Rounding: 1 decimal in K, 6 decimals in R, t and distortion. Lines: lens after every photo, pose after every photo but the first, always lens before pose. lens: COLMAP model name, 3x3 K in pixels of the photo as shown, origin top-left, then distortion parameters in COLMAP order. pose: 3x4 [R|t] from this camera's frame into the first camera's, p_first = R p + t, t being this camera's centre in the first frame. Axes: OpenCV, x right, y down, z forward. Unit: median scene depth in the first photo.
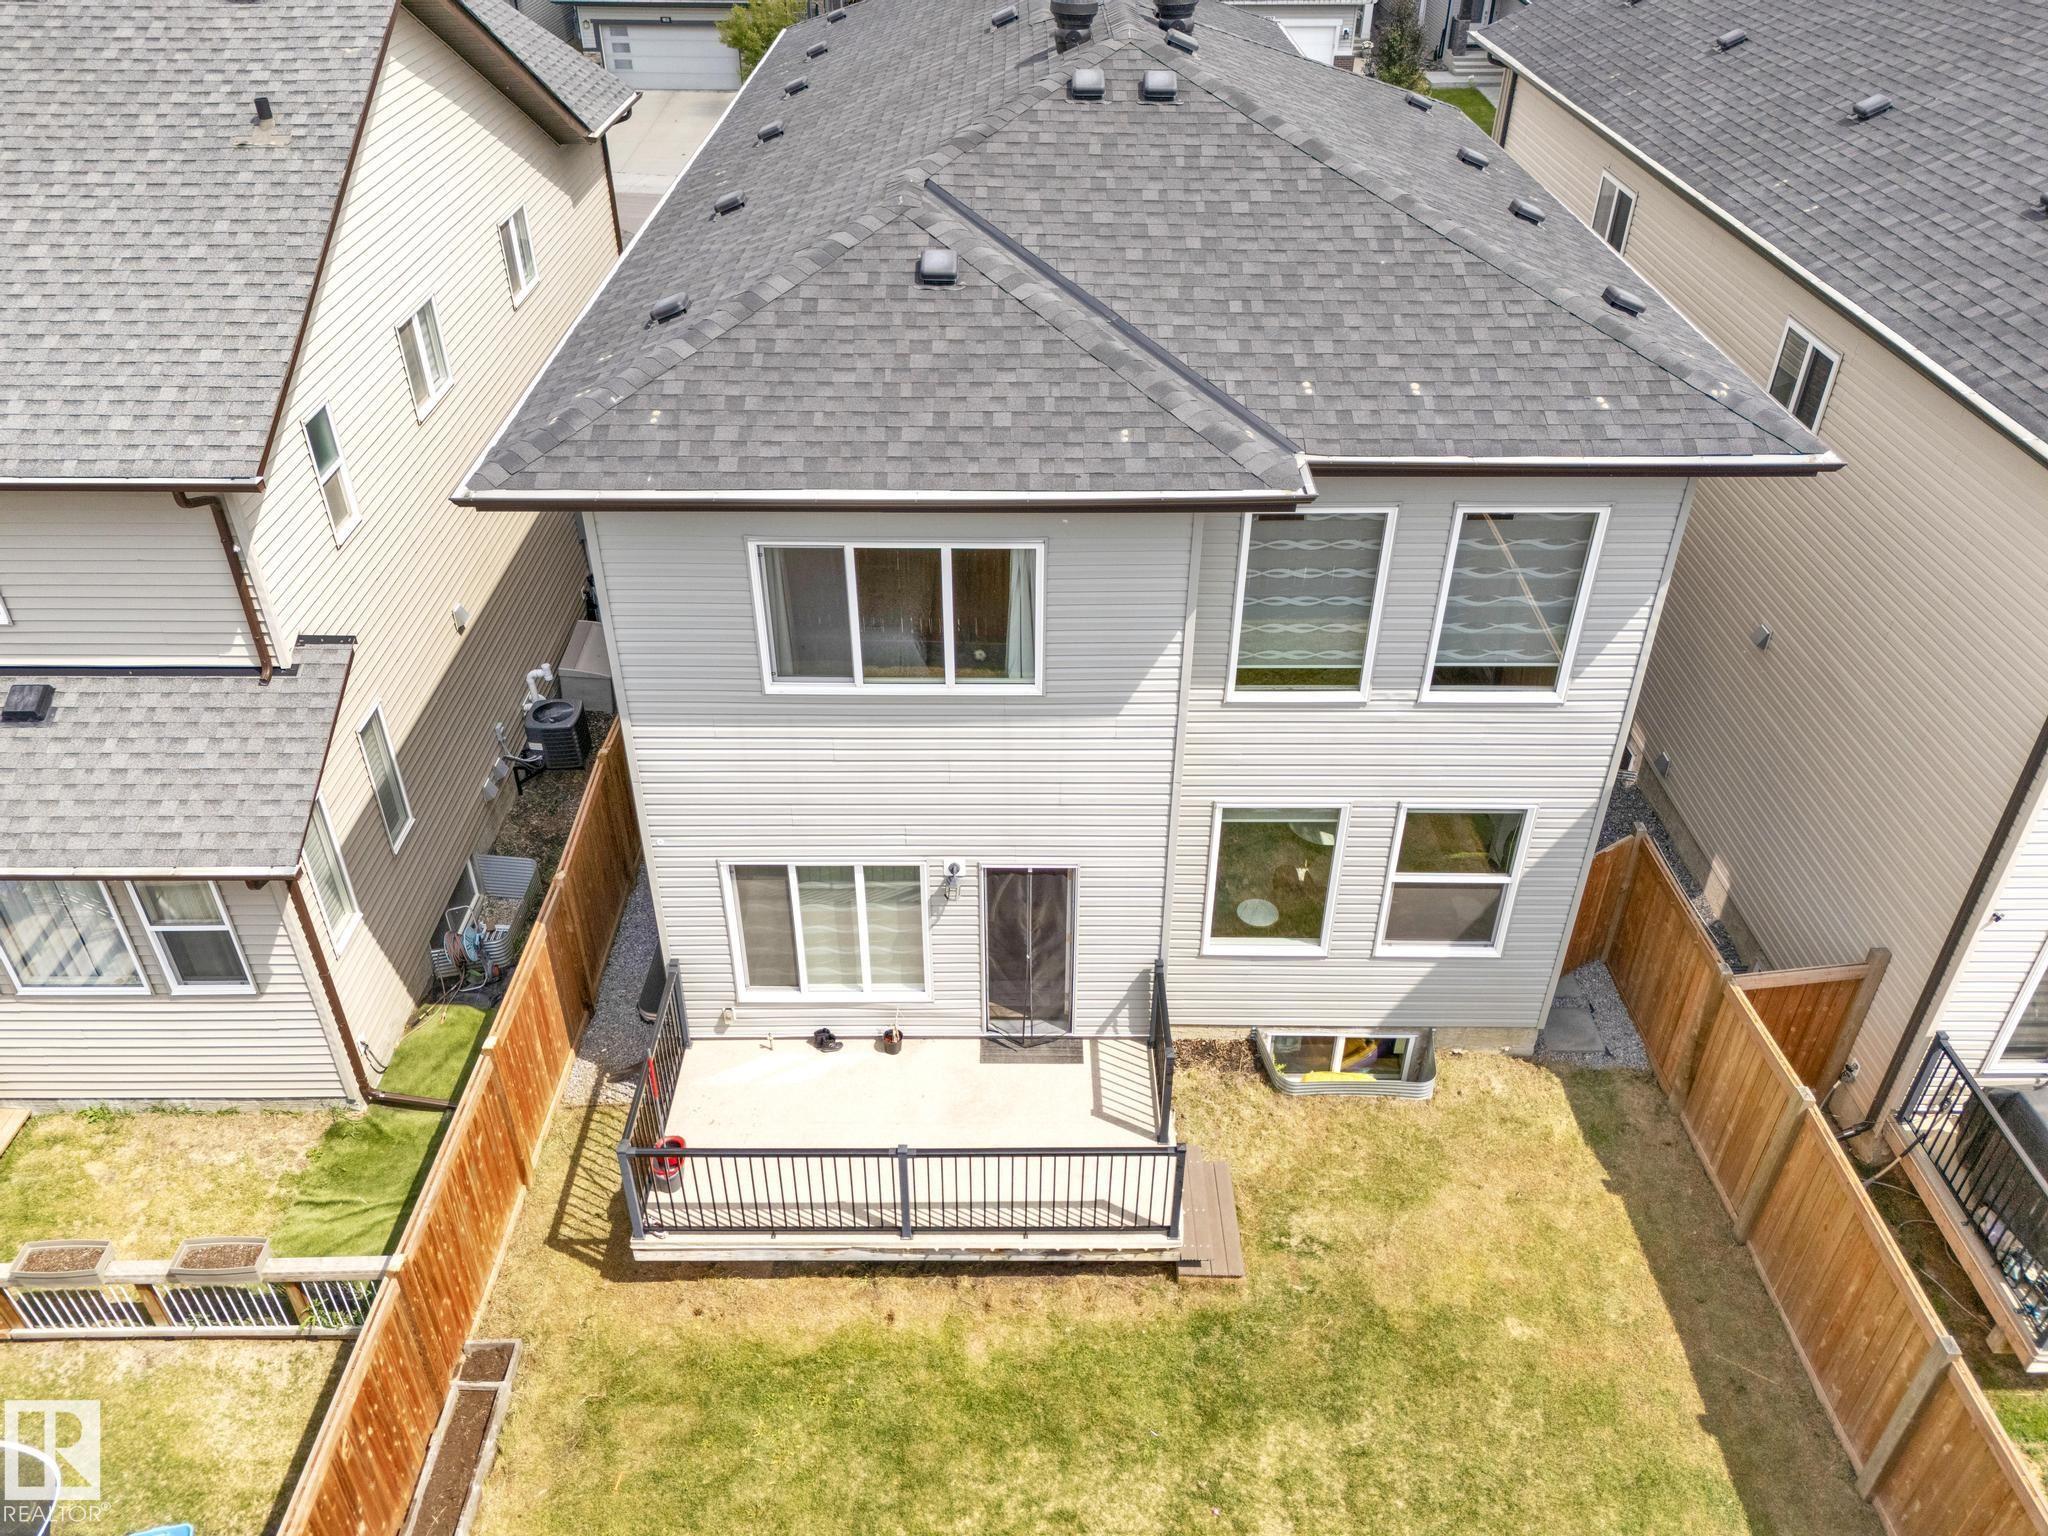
lens RADIAL K [[1508.6, 0, 1020.1], [0, 1508.6, 762.1], [0, 0, 1]] dist [0.040997, -0.042385]
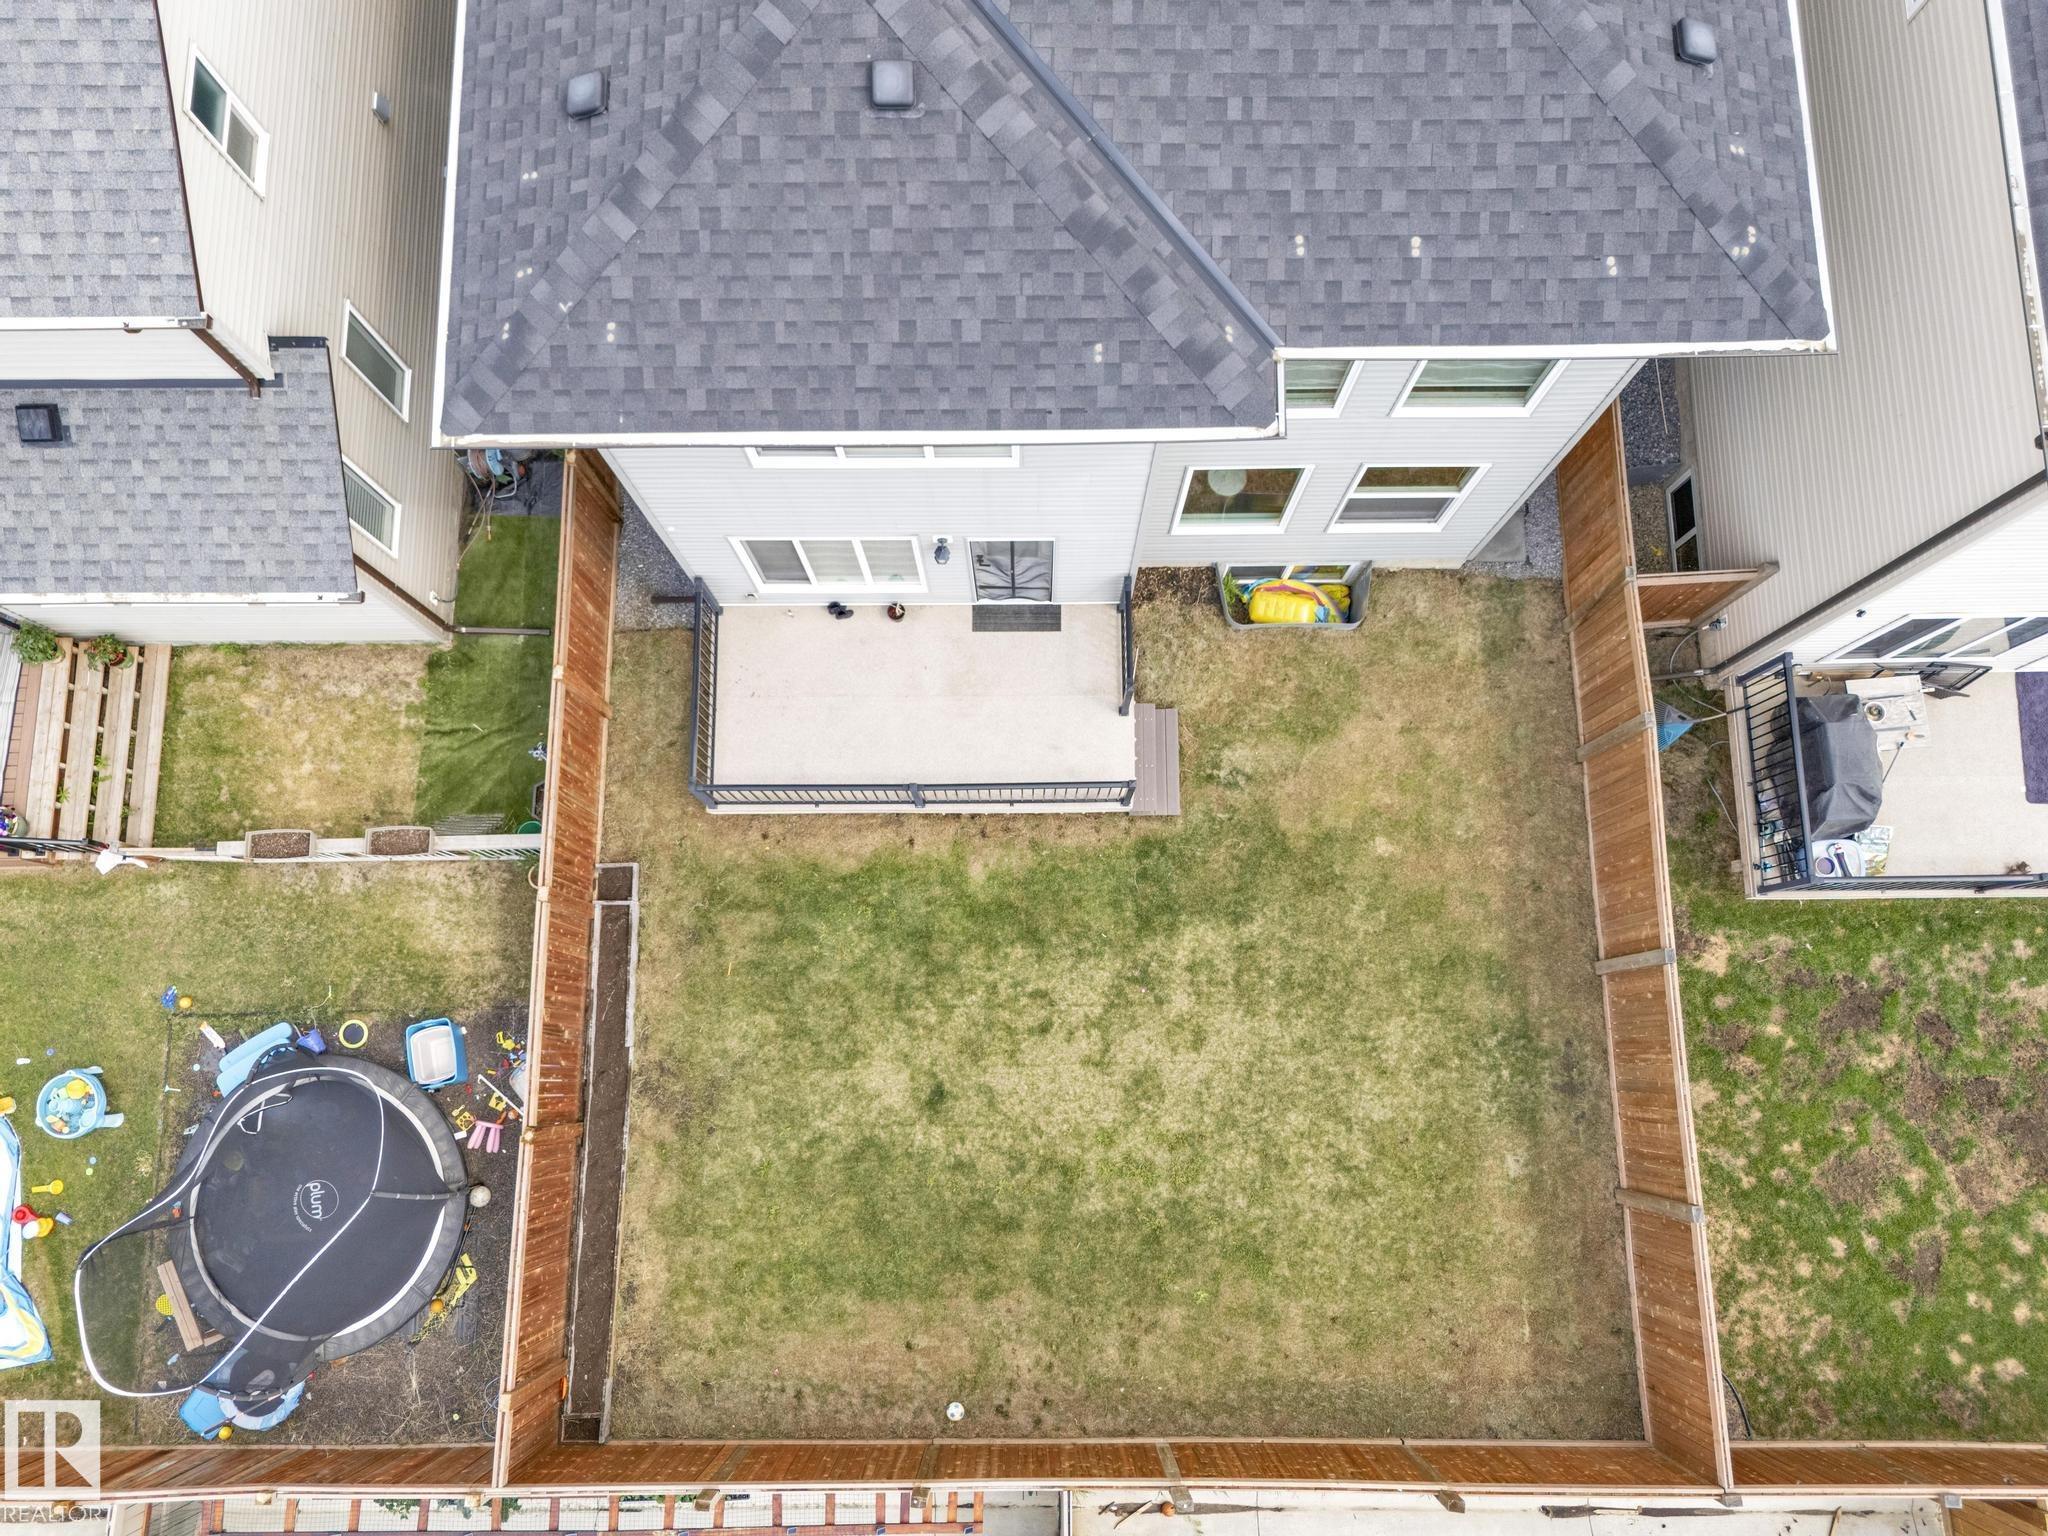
lens RADIAL K [[1508.6, 0, 1019.4], [0, 1508.6, 779.0], [0, 0, 1]] dist [0.040997, -0.042385]
pose [[0.999936, -0.007261, -0.008677, 0.022638], [0.011259, 0.714637, 0.699405, -0.632067], [0.001122, -0.699458, 0.714673, 0.102311]]
